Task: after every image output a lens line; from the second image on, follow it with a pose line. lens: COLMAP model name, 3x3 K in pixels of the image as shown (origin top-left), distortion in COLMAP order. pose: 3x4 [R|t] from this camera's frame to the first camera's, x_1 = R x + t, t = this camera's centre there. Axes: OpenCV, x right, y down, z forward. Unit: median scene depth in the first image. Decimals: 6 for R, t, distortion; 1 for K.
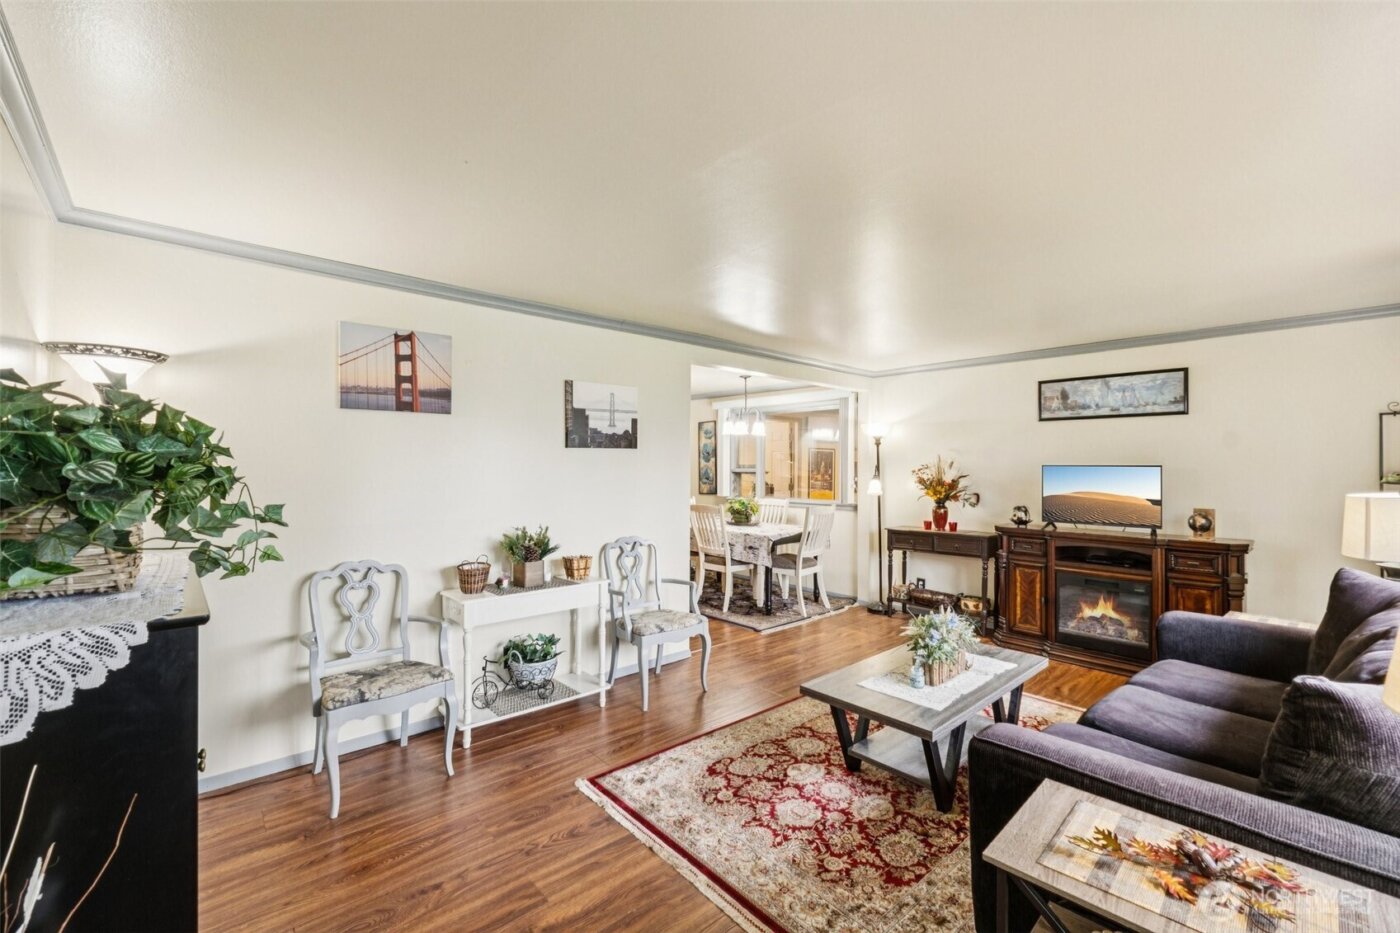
lens RADIAL K [[582.5, 0, 704.1], [0, 582.5, 463.3], [0, 0, 1]] dist [-0.008225, -0.000228]
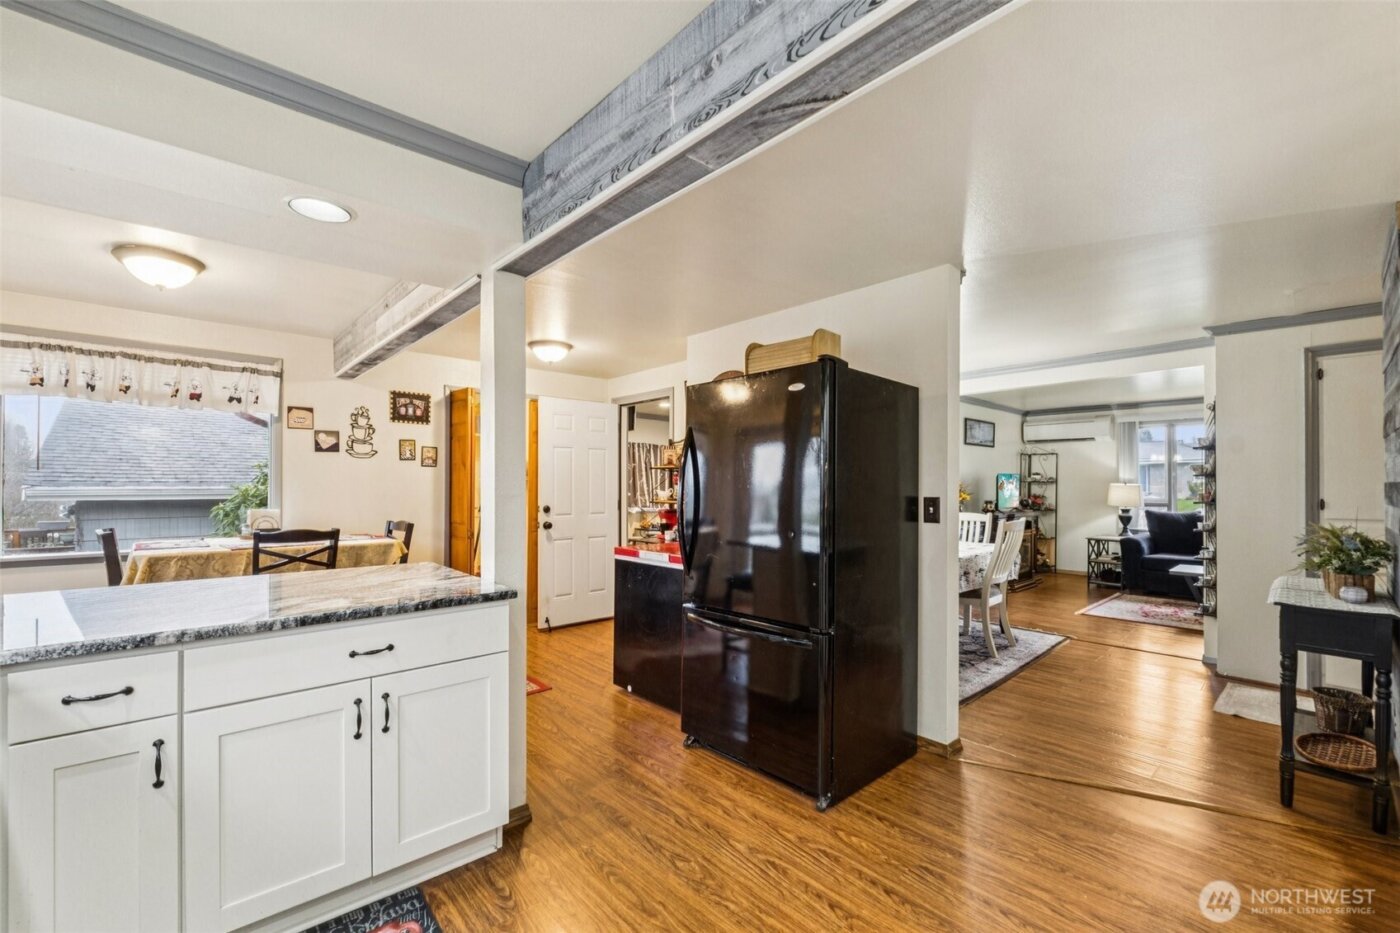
lens RADIAL K [[594.3, 0, 695.1], [0, 594.3, 471.1], [0, 0, 1]] dist [-0.004338, -0.000149]
pose [[-0.001427, 0.017133, 0.999852, -1.081778], [-0.002957, 0.999849, -0.017137, 0.028036], [-0.999995, -0.002981, -0.001377, 1.920185]]
